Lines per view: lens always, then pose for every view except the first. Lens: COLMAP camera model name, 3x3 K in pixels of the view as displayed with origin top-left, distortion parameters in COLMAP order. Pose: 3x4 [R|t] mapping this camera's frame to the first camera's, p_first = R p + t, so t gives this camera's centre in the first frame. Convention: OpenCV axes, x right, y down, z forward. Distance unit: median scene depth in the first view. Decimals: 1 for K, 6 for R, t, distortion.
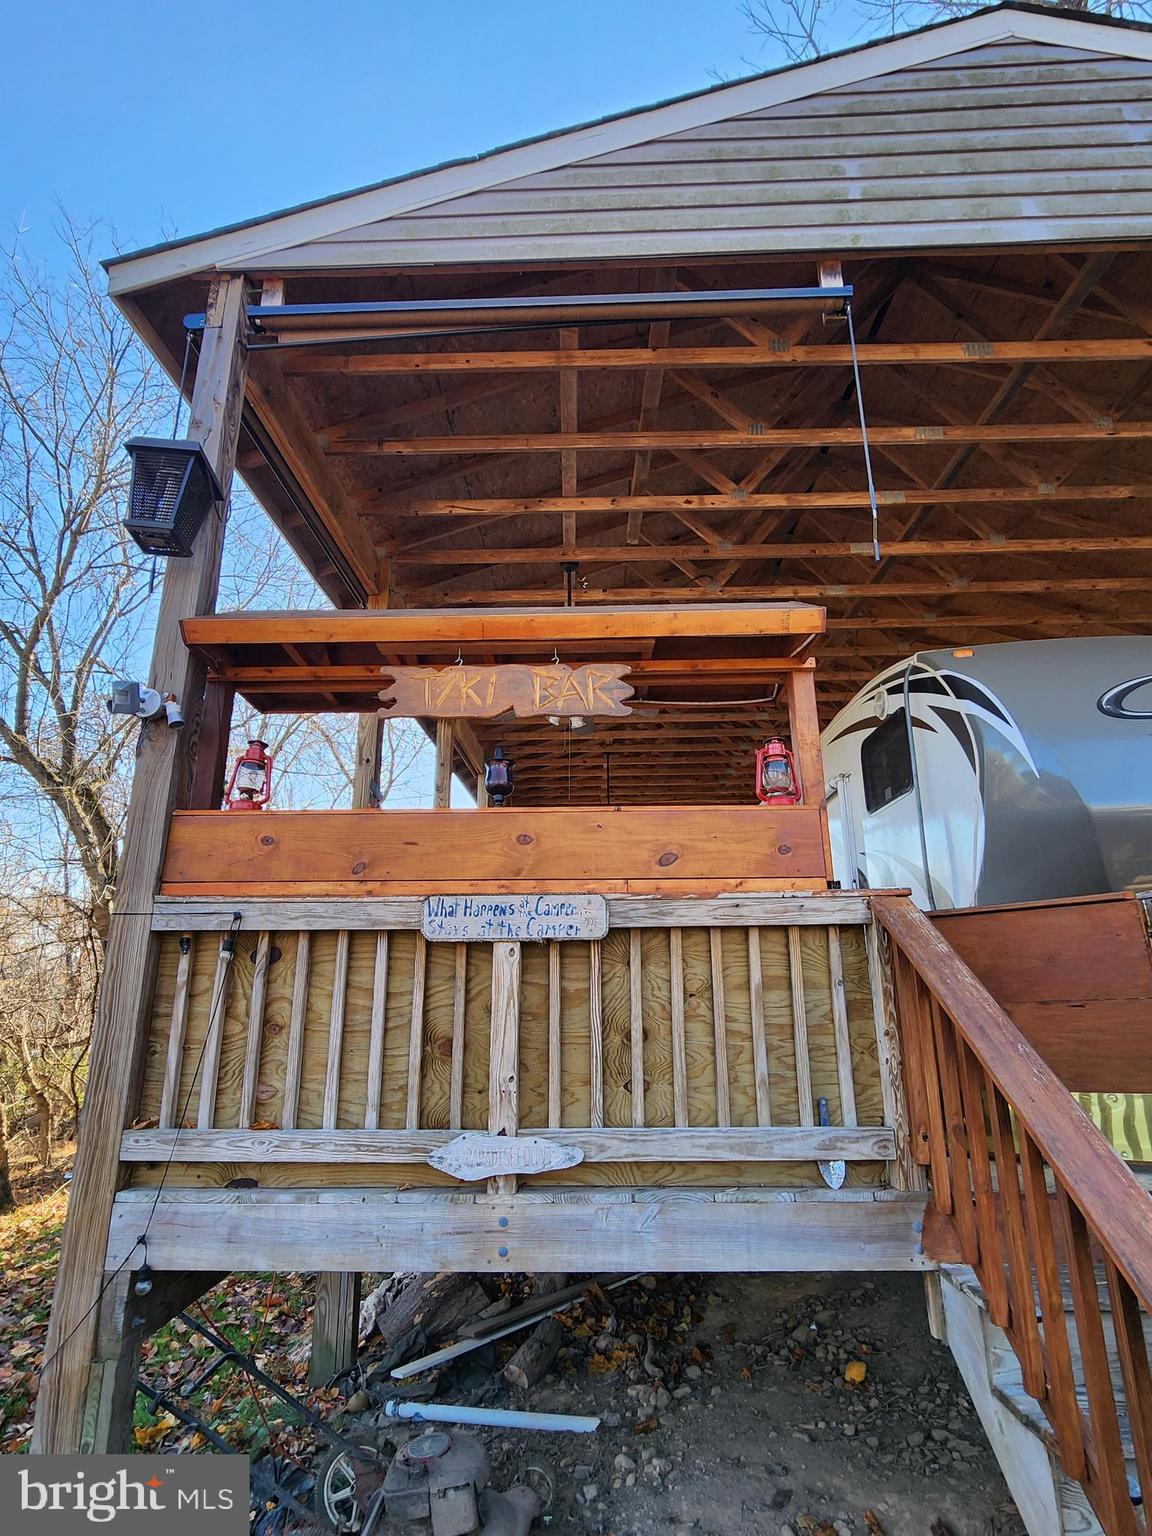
lens RADIAL K [[792.5, 0, 564.1], [0, 792.5, 776.5], [0, 0, 1]] dist [-0.001517, -0.000816]
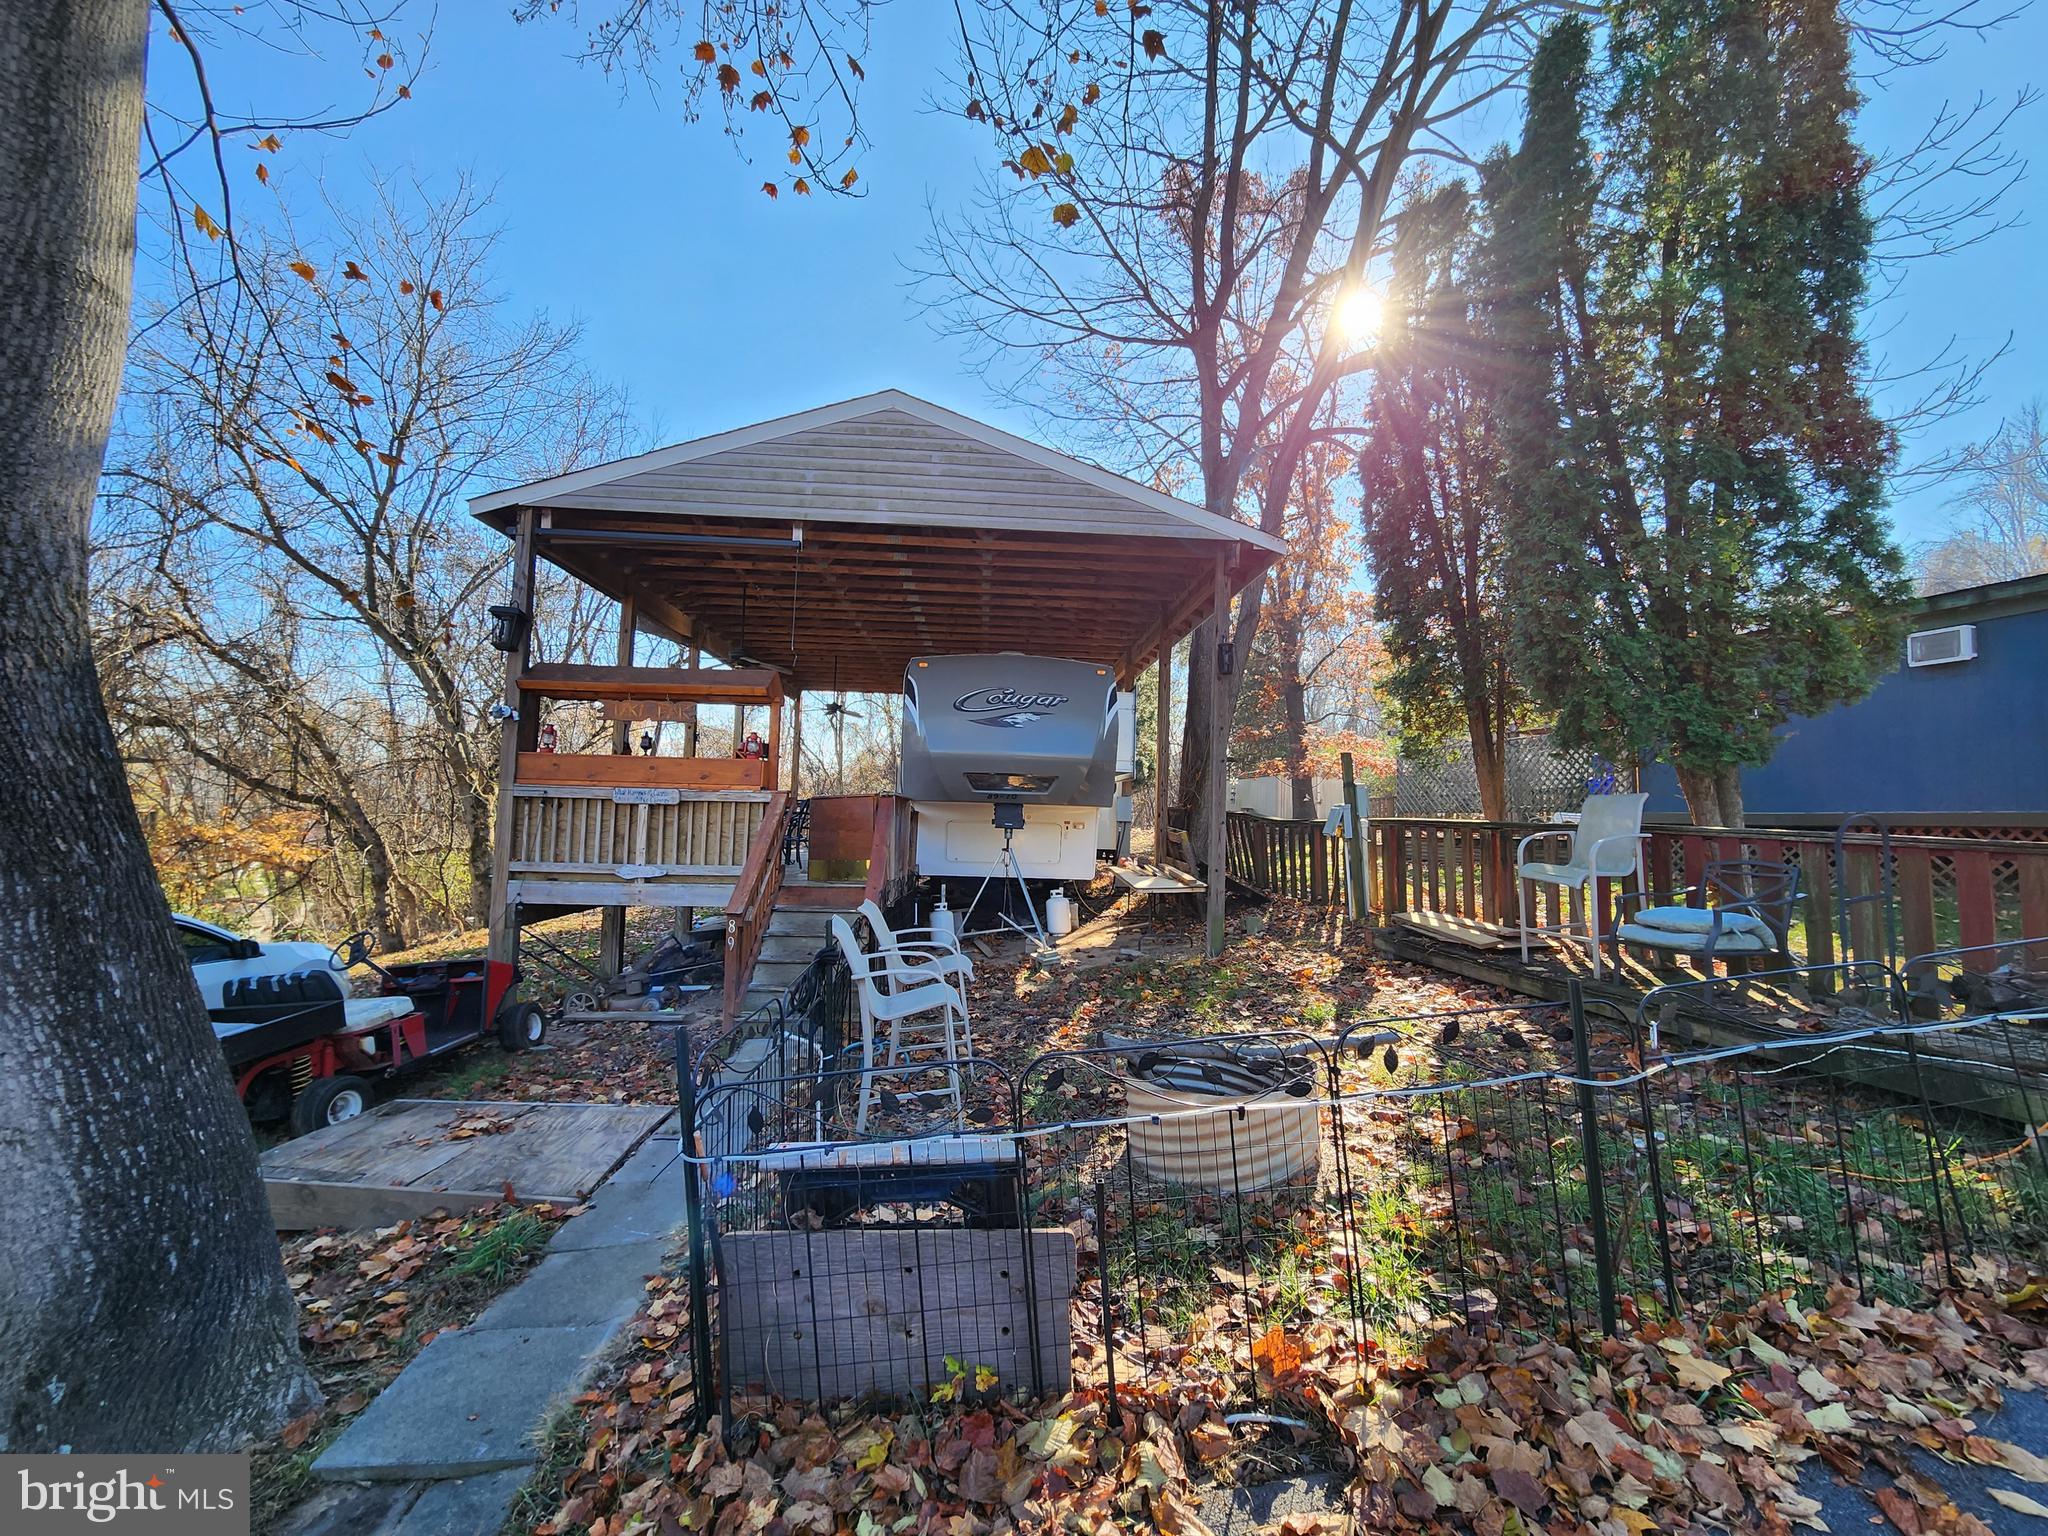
lens RADIAL K [[836.2, 0, 1017.5], [0, 836.2, 788.4], [0, 0, 1]] dist [-0.000931, -0.001243]
pose [[0.994289, 0.036411, 0.100321, 0.756608], [-0.057870, 0.973752, 0.220134, -0.462932], [-0.089673, -0.224682, 0.970297, -1.603890]]
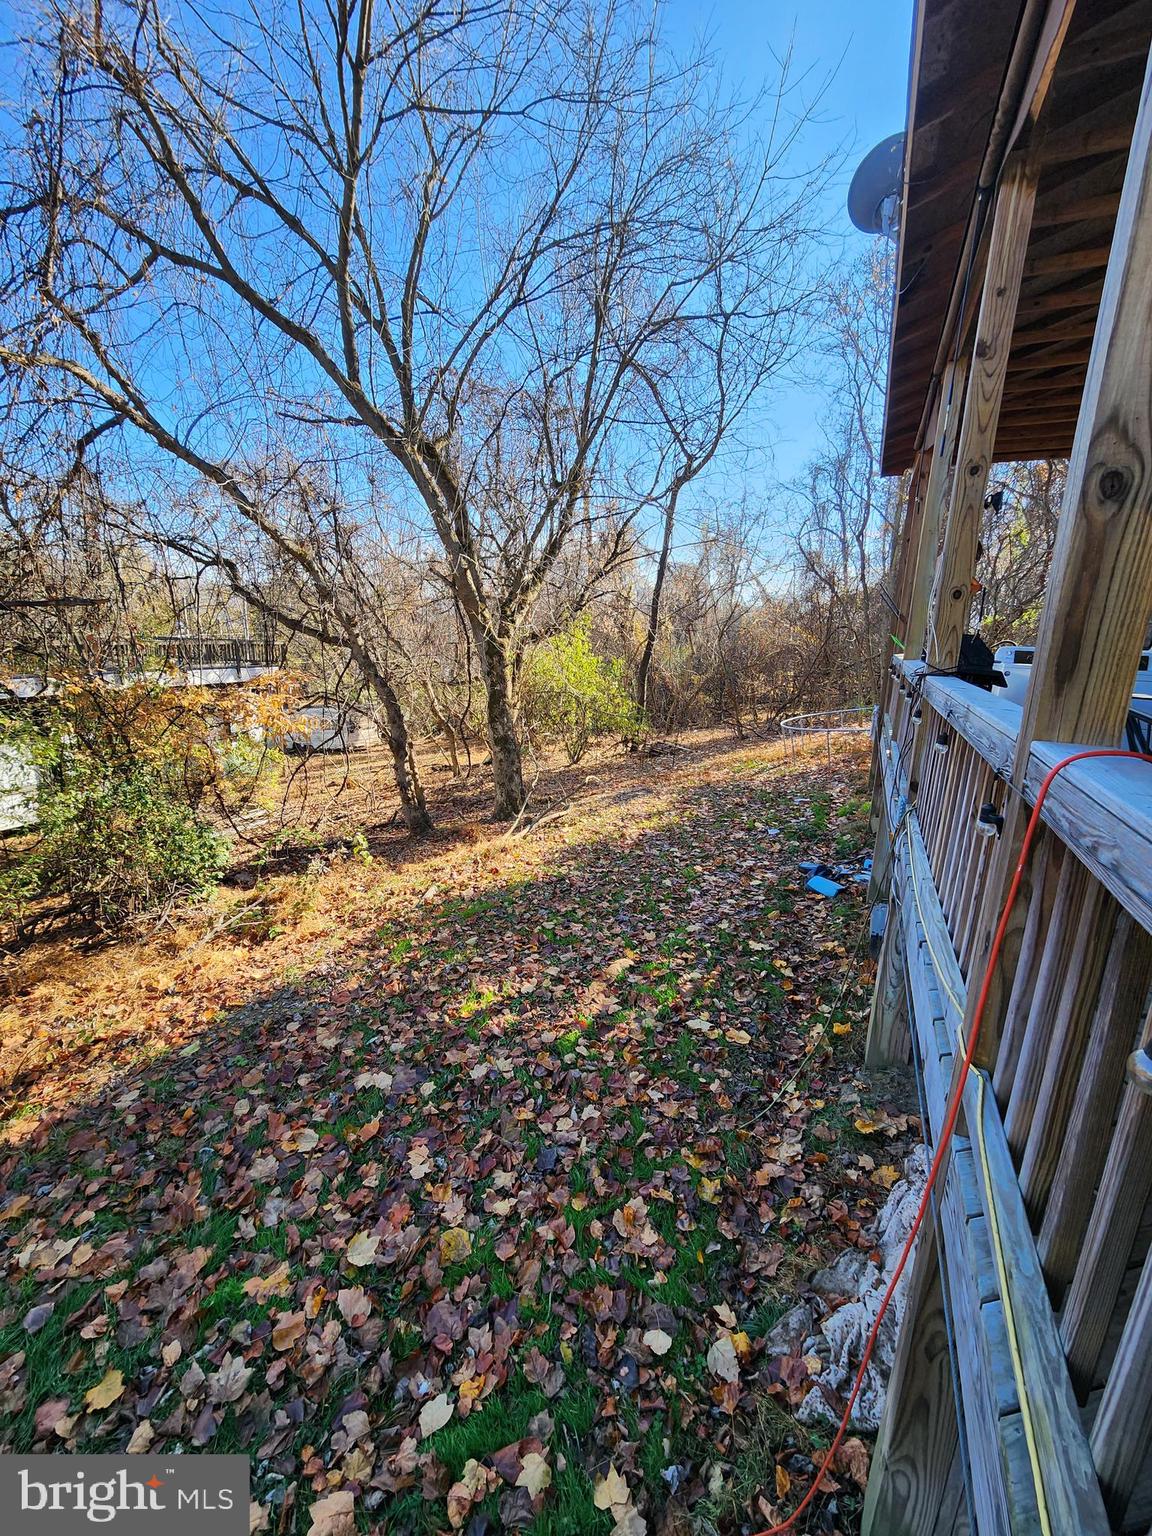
lens RADIAL K [[627.2, 0, 585.9], [0, 627.2, 780.7], [0, 0, 1]] dist [-0.000931, -0.001243]
pose [[0.936735, 0.110178, -0.332249, -0.525634], [0.059174, 0.885668, 0.460534, 0.137654], [0.345003, -0.451058, 0.823116, 1.043854]]
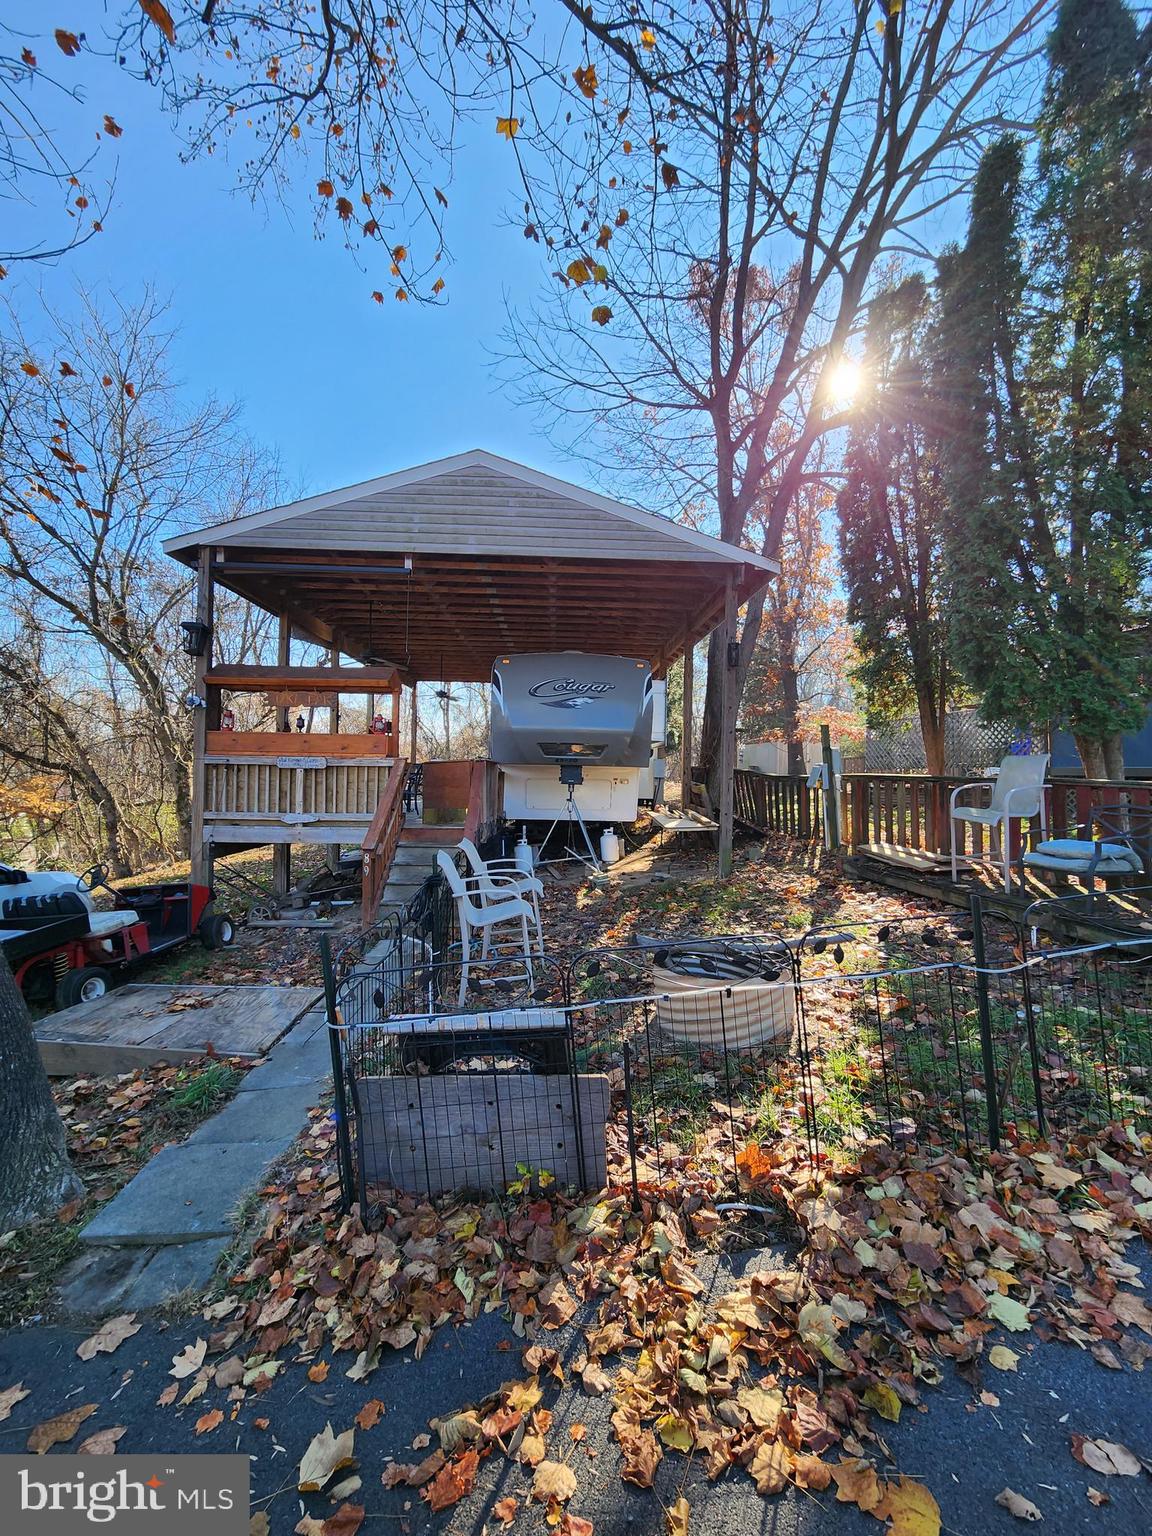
lens RADIAL K [[627.2, 0, 568.0], [0, 627.2, 786.6], [0, 0, 1]] dist [-0.000931, -0.001243]
pose [[0.996470, 0.022148, 0.080973, 0.772361], [-0.043610, 0.960773, 0.273885, -0.473111], [-0.071731, -0.276450, 0.958348, -1.615286]]
